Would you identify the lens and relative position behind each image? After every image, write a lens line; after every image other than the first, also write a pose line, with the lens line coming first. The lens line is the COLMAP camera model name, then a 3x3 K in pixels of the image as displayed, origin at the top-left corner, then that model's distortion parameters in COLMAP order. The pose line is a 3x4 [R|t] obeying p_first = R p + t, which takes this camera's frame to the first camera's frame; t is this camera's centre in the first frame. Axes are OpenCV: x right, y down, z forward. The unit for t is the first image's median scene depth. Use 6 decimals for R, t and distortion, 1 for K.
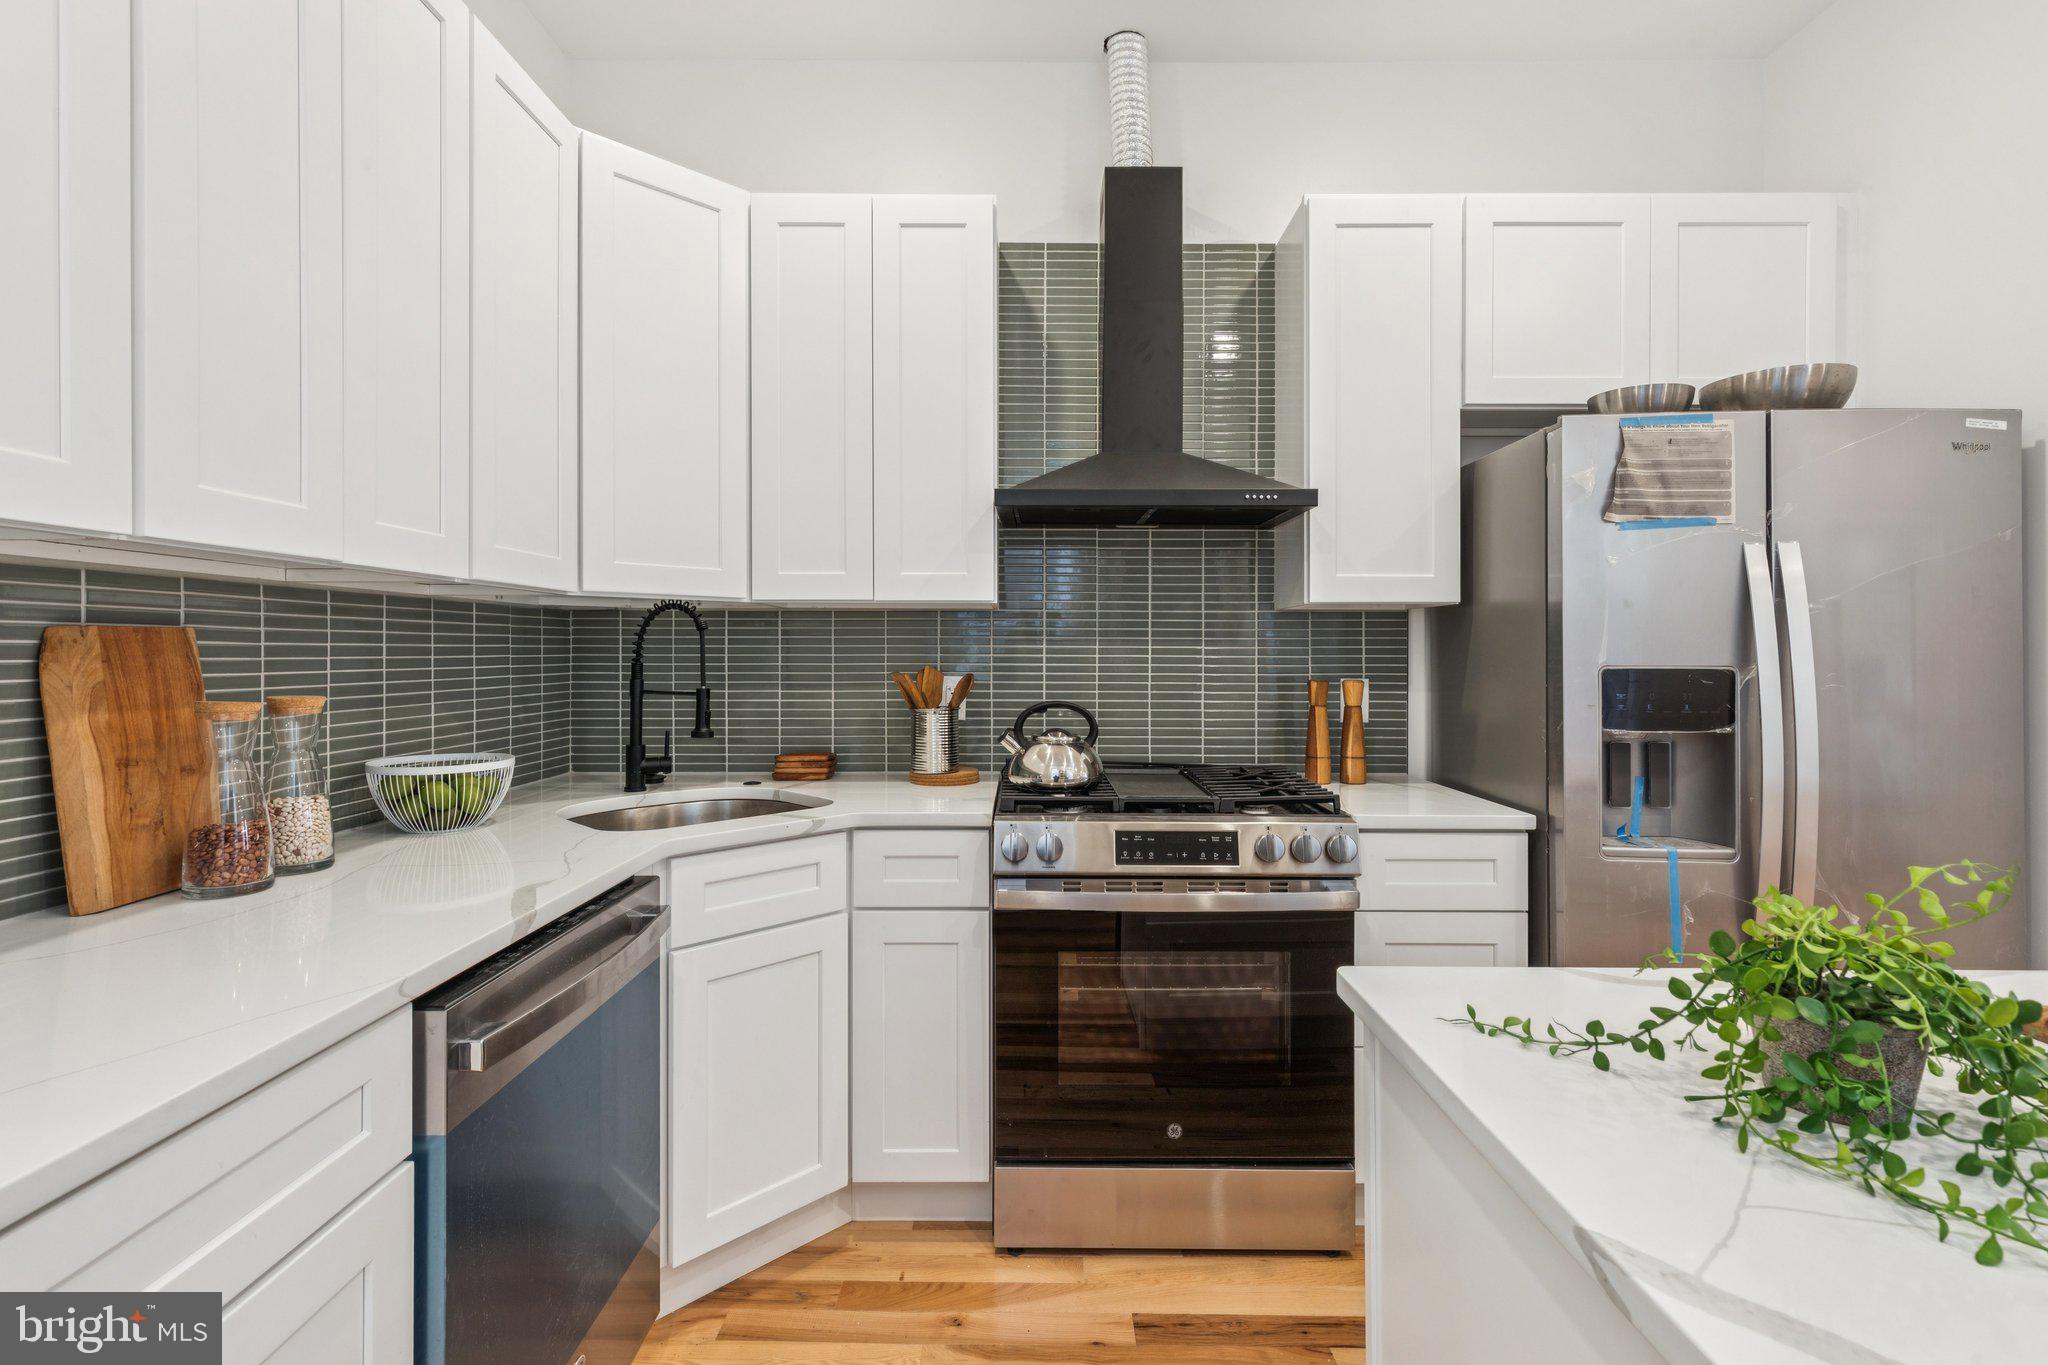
lens RADIAL K [[932.6, 0, 1054.3], [0, 932.6, 650.6], [0, 0, 1]] dist [0.010808, -0.001932]
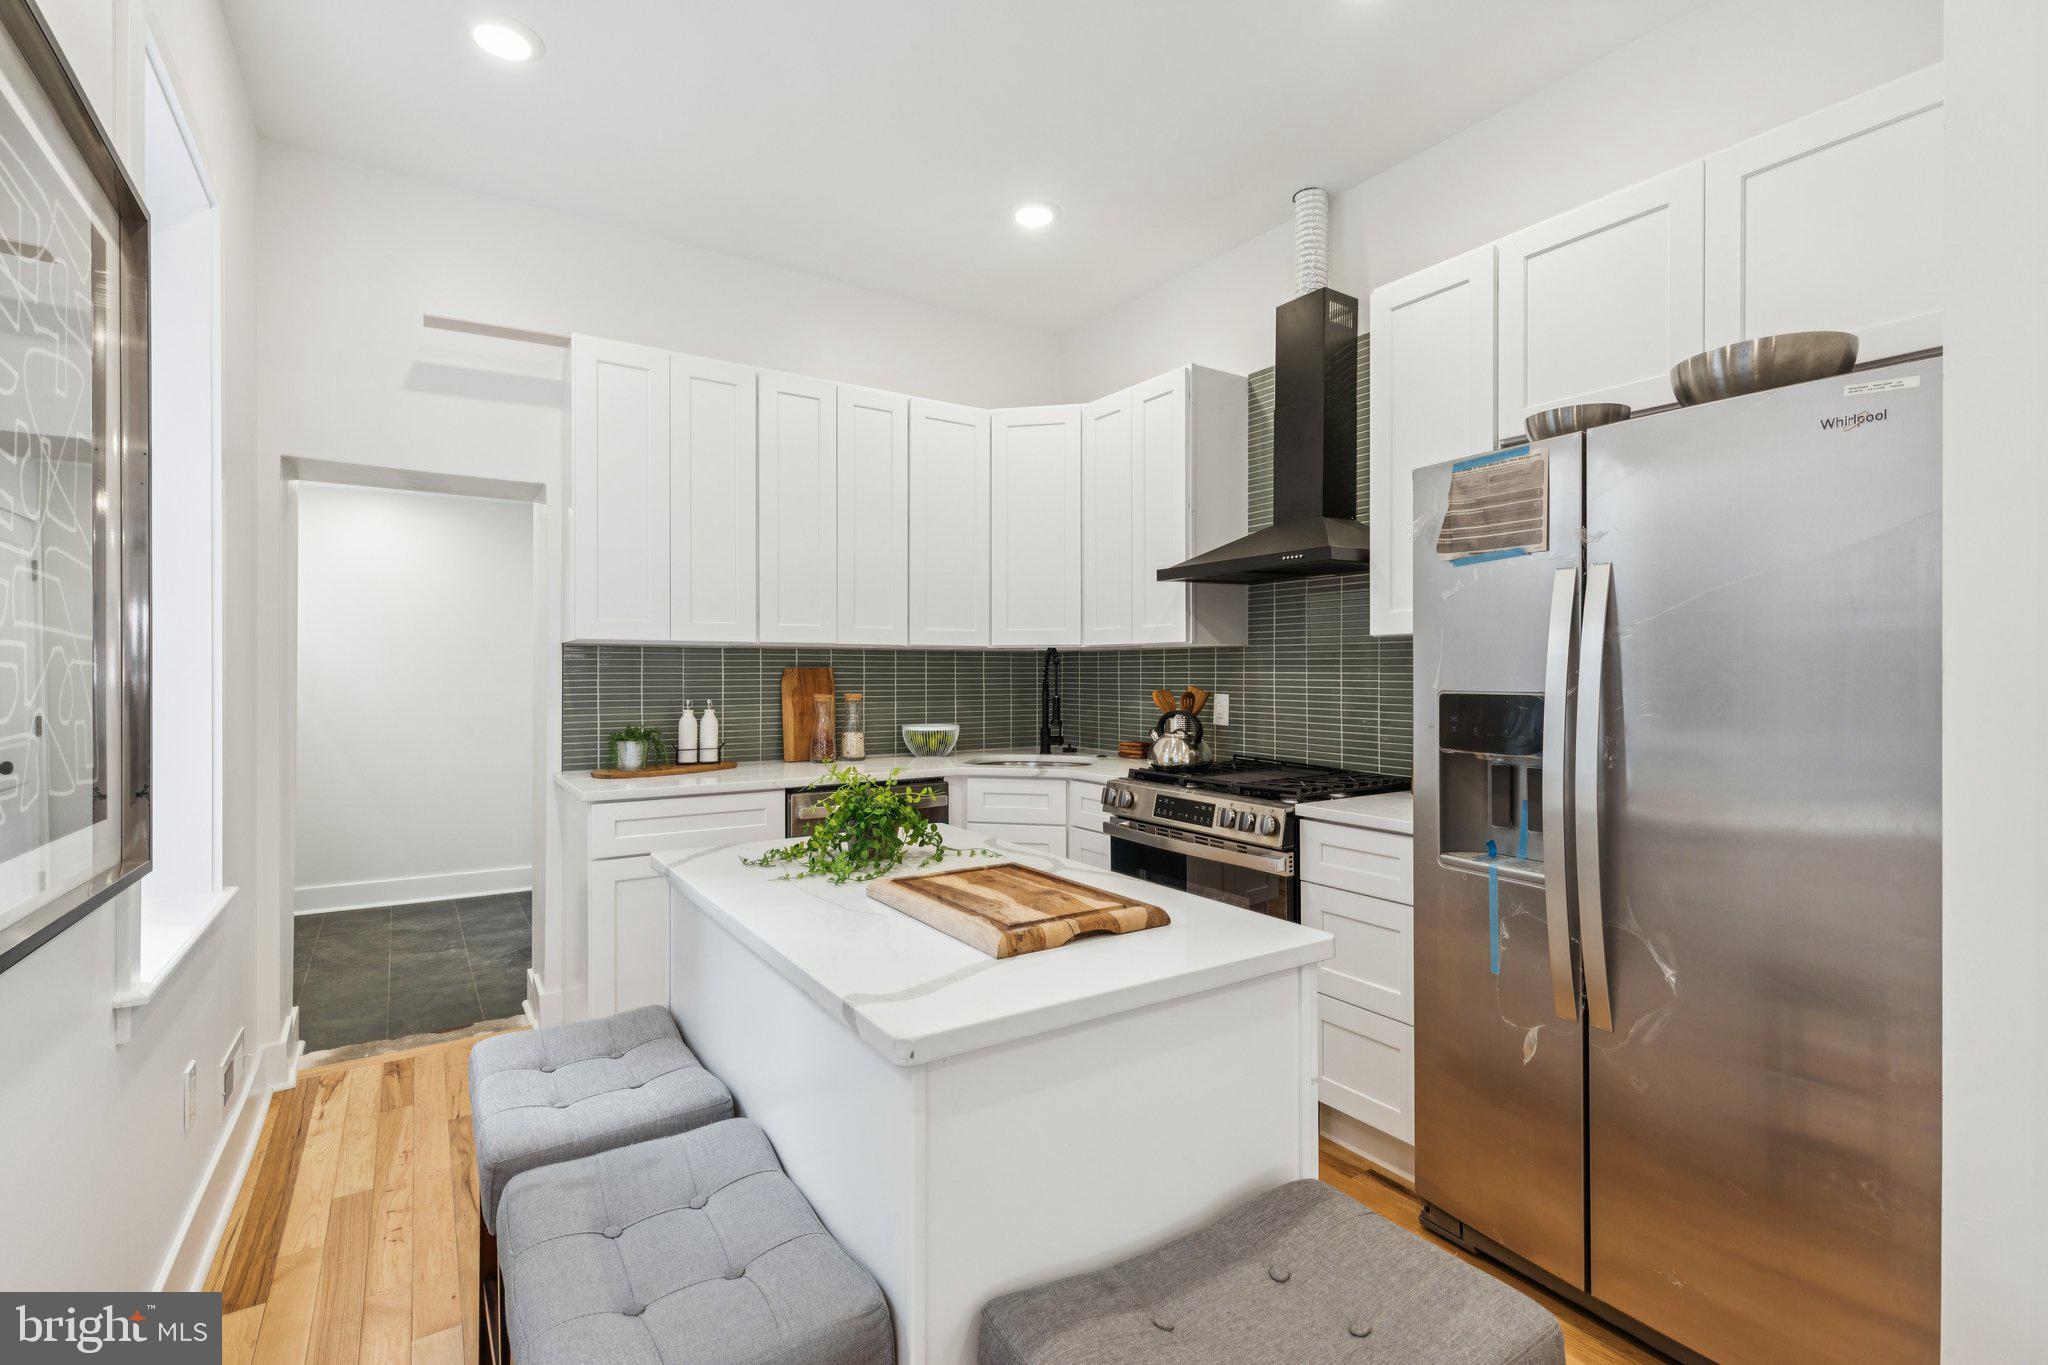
lens RADIAL K [[932.6, 0, 1011.7], [0, 932.6, 673.0], [0, 0, 1]] dist [0.010808, -0.001932]
pose [[0.537929, -0.002974, -0.842985, 1.165813], [0.002553, 0.999995, -0.001899, -0.003350], [0.842986, -0.001131, 0.537934, -0.023161]]
